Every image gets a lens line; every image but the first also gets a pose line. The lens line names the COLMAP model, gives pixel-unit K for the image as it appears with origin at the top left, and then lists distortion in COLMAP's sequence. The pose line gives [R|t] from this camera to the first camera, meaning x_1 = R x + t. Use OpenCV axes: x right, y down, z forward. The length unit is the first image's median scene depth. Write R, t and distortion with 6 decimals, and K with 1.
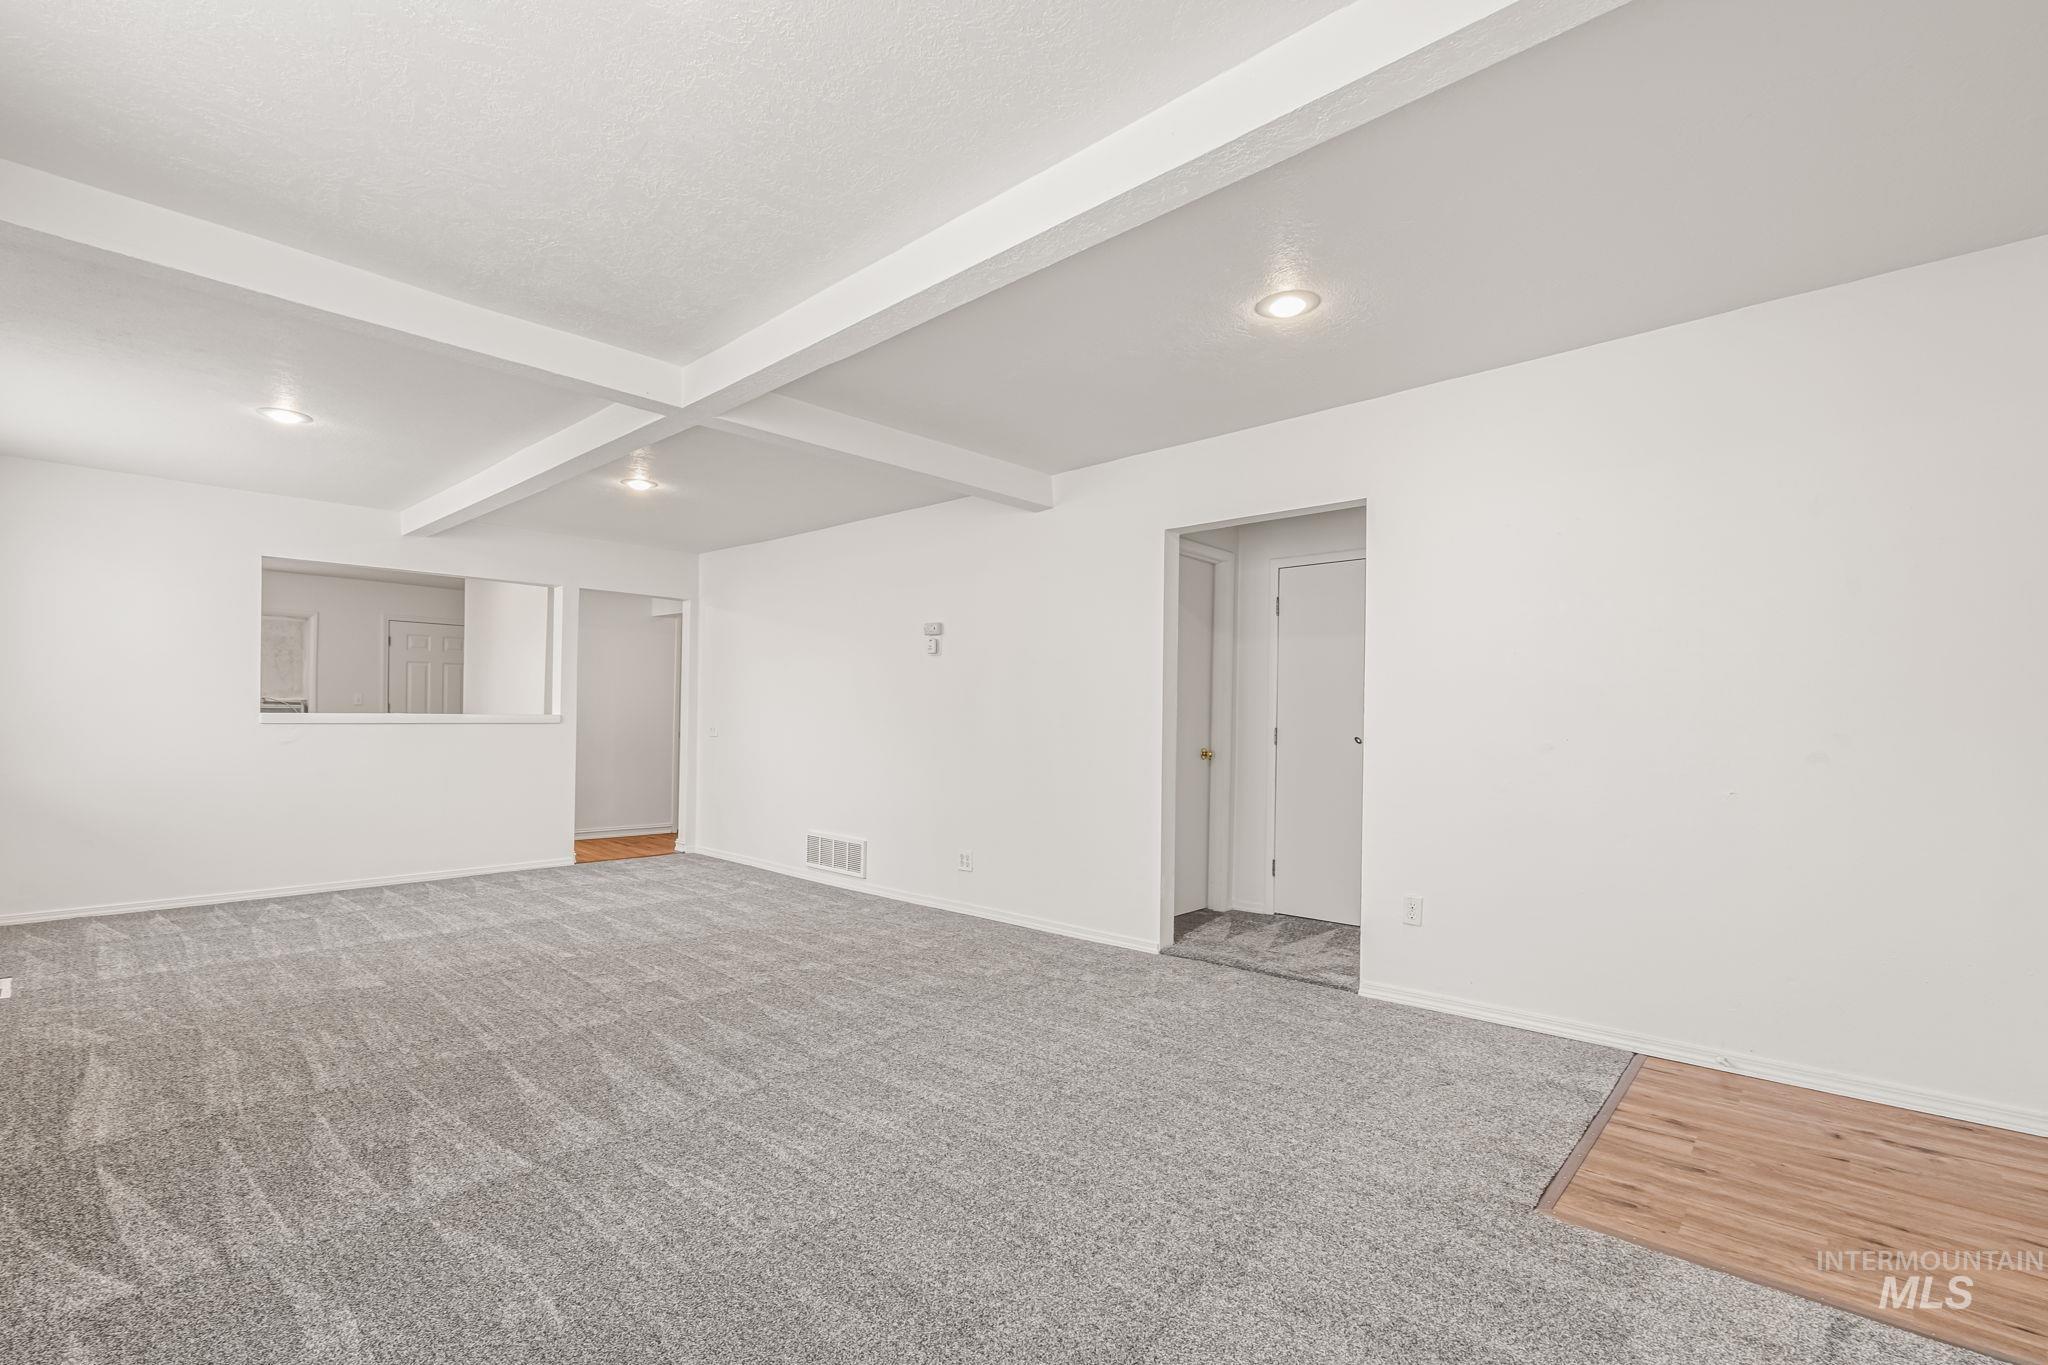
lens RADIAL K [[910.8, 0, 1008.3], [0, 910.8, 686.4], [0, 0, 1]] dist [-0.005168, 0.000643]
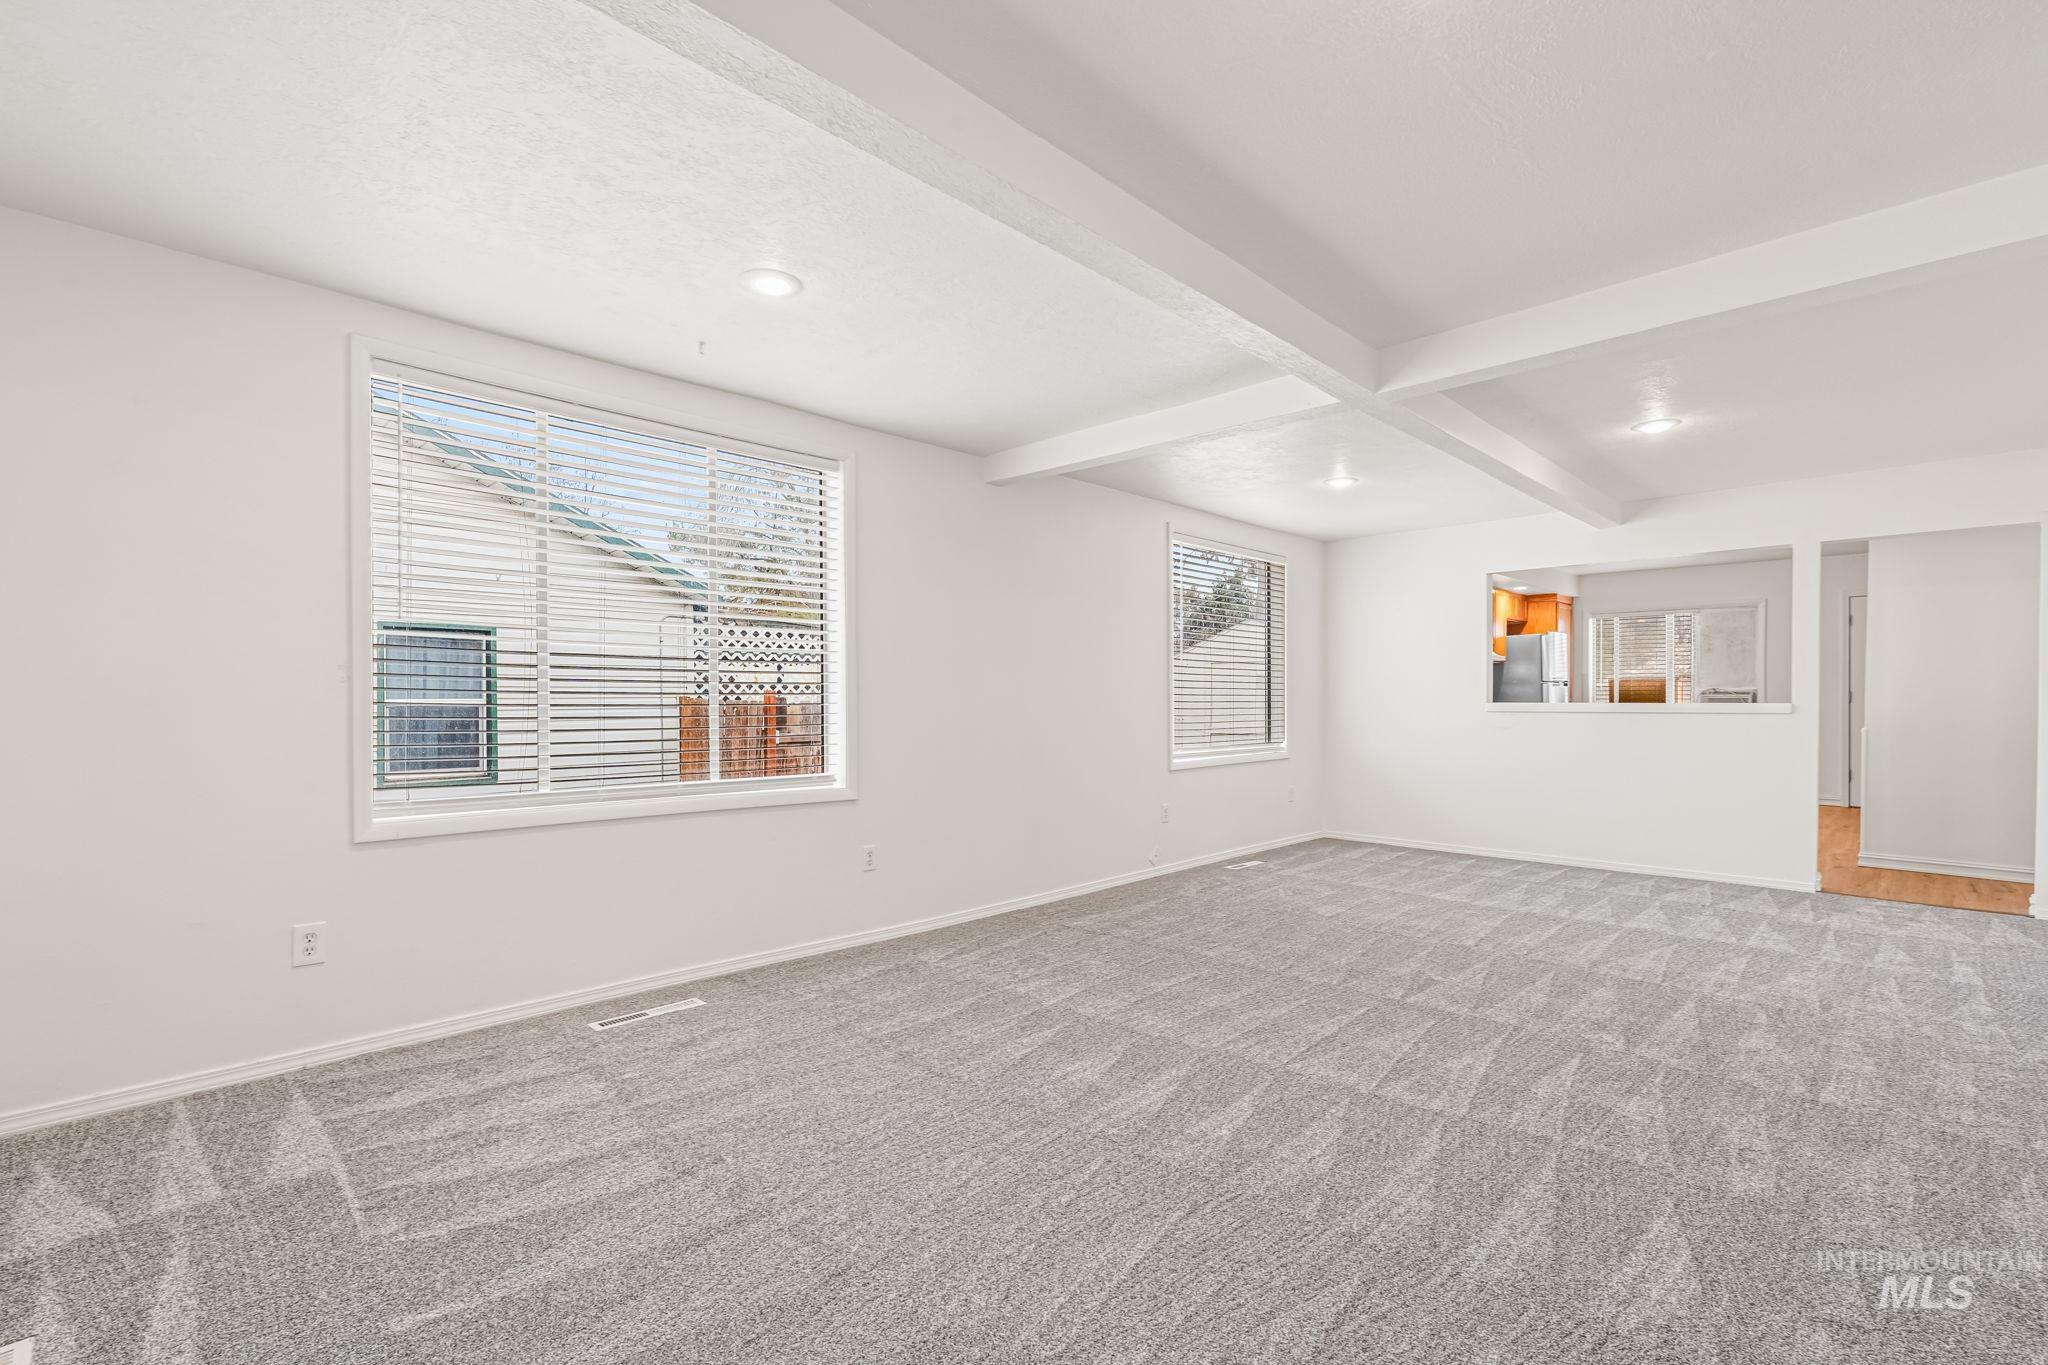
lens RADIAL K [[910.8, 0, 1008.3], [0, 910.8, 686.4], [0, 0, 1]] dist [-0.005168, 0.000643]
pose [[-0.037072, -0.024911, -0.999002, 0.464591], [0.033809, 0.999086, -0.026168, 0.019531], [0.998741, -0.034745, -0.036196, 0.466564]]
